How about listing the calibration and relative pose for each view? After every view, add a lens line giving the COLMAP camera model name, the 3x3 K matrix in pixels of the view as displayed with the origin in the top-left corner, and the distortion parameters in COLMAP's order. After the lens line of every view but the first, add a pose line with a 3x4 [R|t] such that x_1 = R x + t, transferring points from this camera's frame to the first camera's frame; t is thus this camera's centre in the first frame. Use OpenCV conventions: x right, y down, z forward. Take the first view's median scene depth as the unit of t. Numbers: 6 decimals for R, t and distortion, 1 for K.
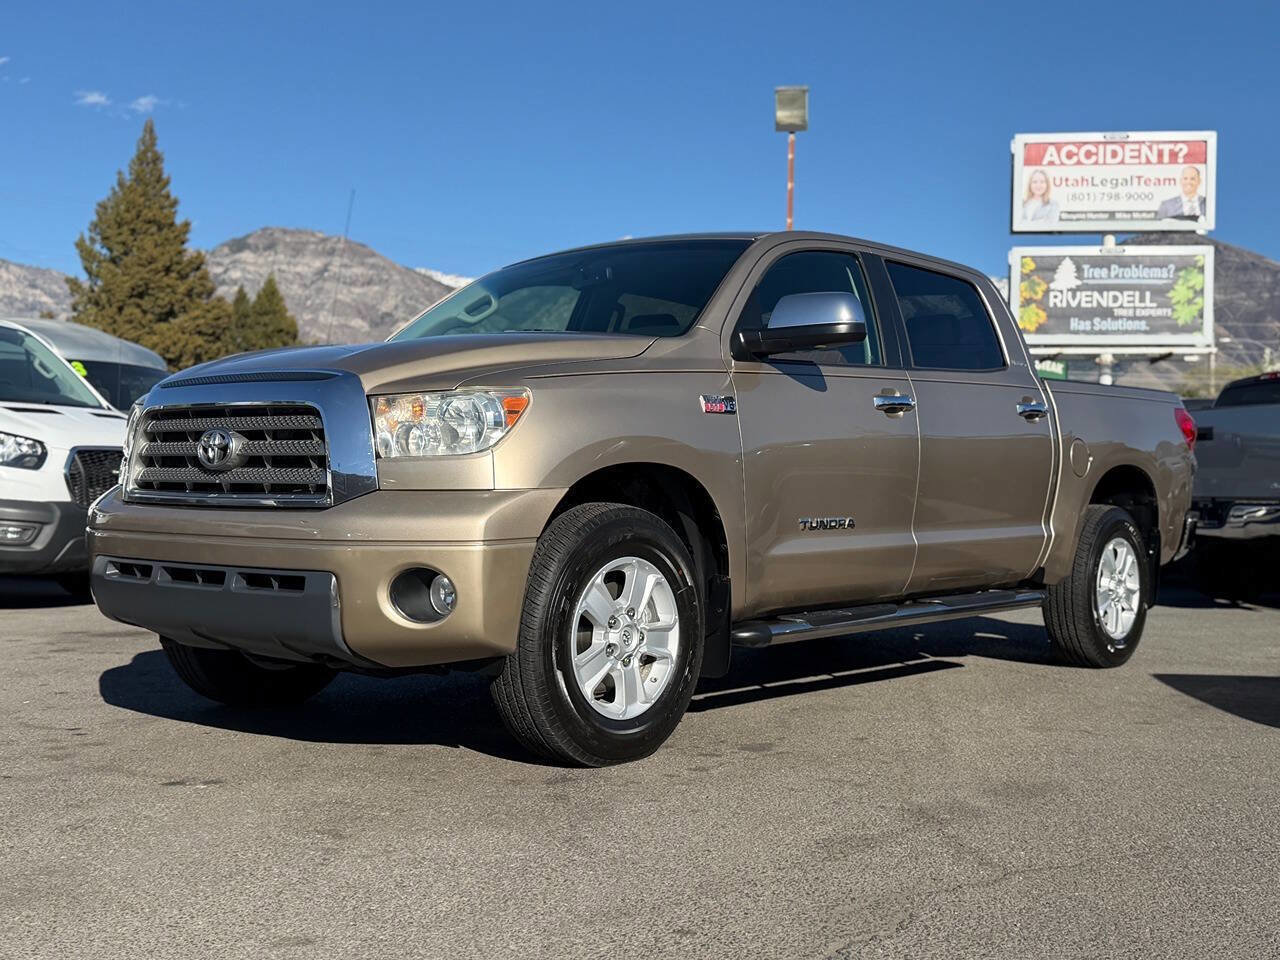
lens RADIAL K [[1472.6, 0, 640.0], [0, 1472.6, 480.0], [0, 0, 1]] dist [0.213456, -0.473191]
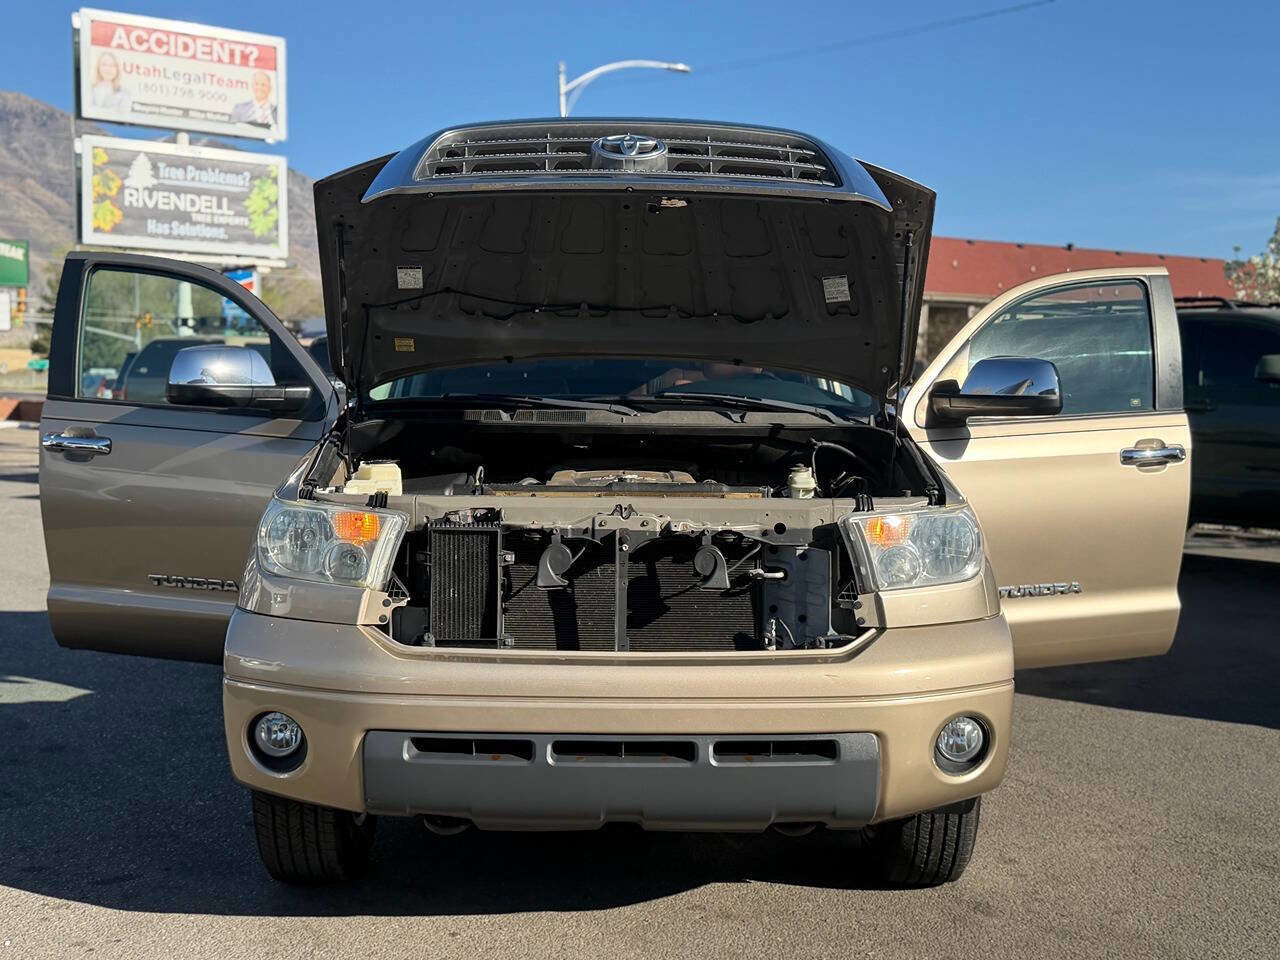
lens RADIAL K [[1531.3, 0, 656.8], [0, 1531.3, 485.2], [0, 0, 1]] dist [0.219415, -0.581891]
pose [[0.743384, -0.050972, 0.666920, -0.131534], [-0.003179, 0.996812, 0.079728, -0.022460], [-0.668857, -0.061389, 0.740852, 0.063100]]
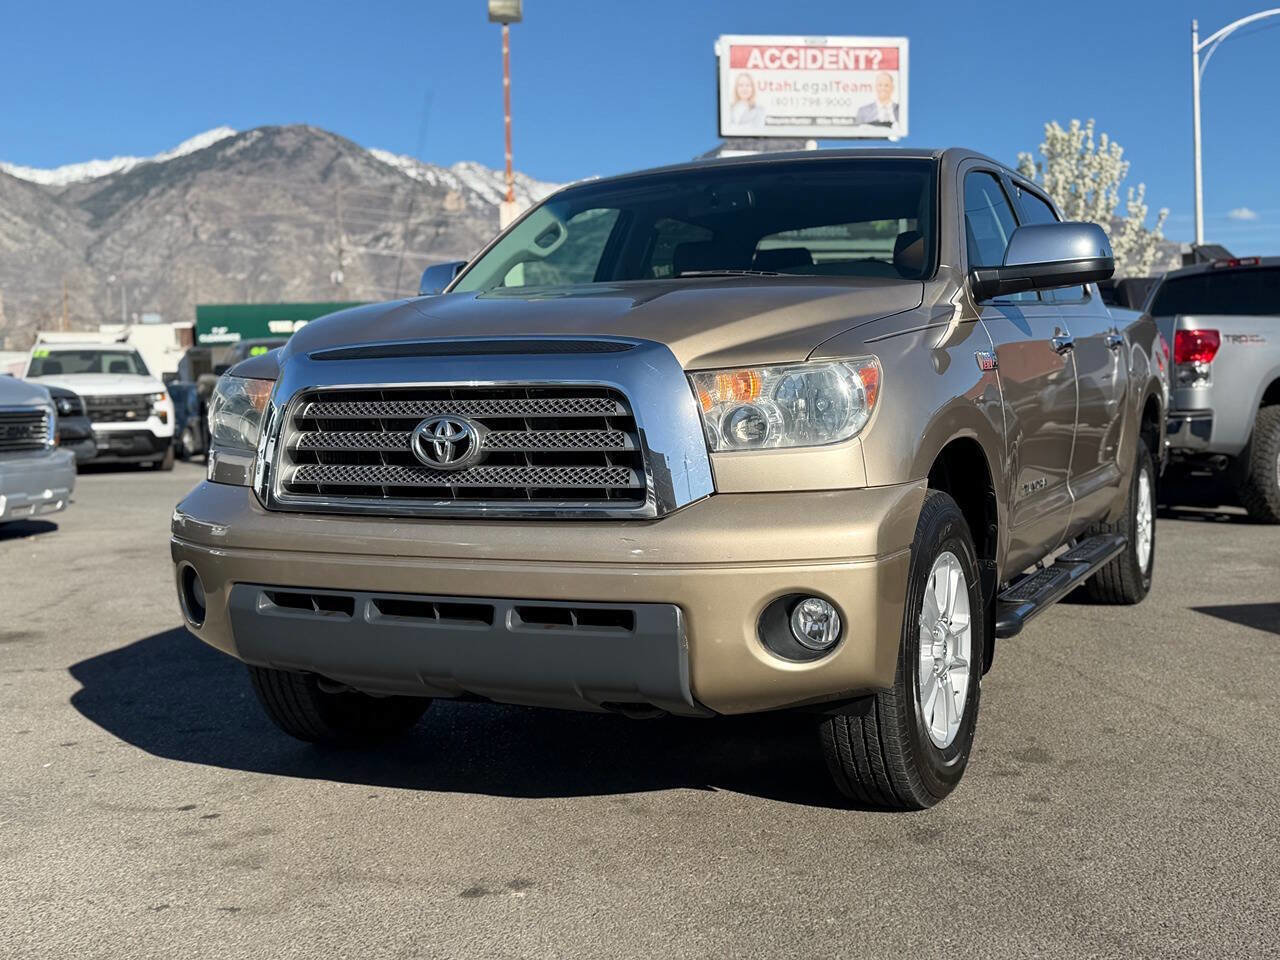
lens RADIAL K [[1472.6, 0, 640.0], [0, 1472.6, 480.0], [0, 0, 1]] dist [0.213456, -0.473191]
pose [[0.967879, -0.048202, 0.246752, -0.060757], [0.031733, 0.997022, 0.070291, -0.008493], [-0.249405, -0.060203, 0.966526, 0.038539]]
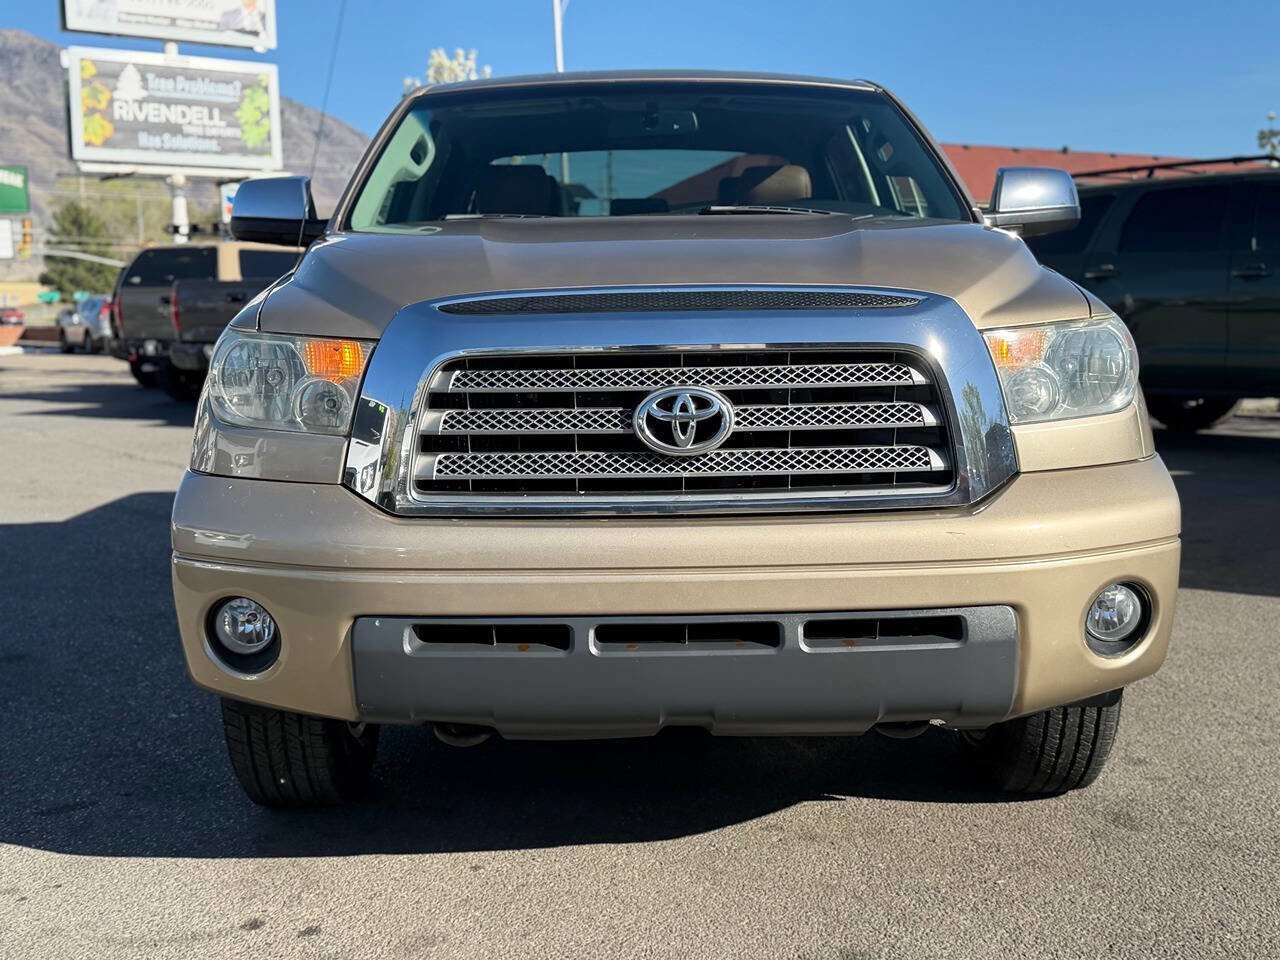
lens RADIAL K [[1488.7, 0, 649.0], [0, 1488.7, 485.2], [0, 0, 1]] dist [0.217383, -0.575860]
pose [[0.744984, -0.105382, 0.658706, -0.113090], [0.021898, 0.990774, 0.133741, -0.012539], [-0.666723, -0.085211, 0.740419, 0.090289]]
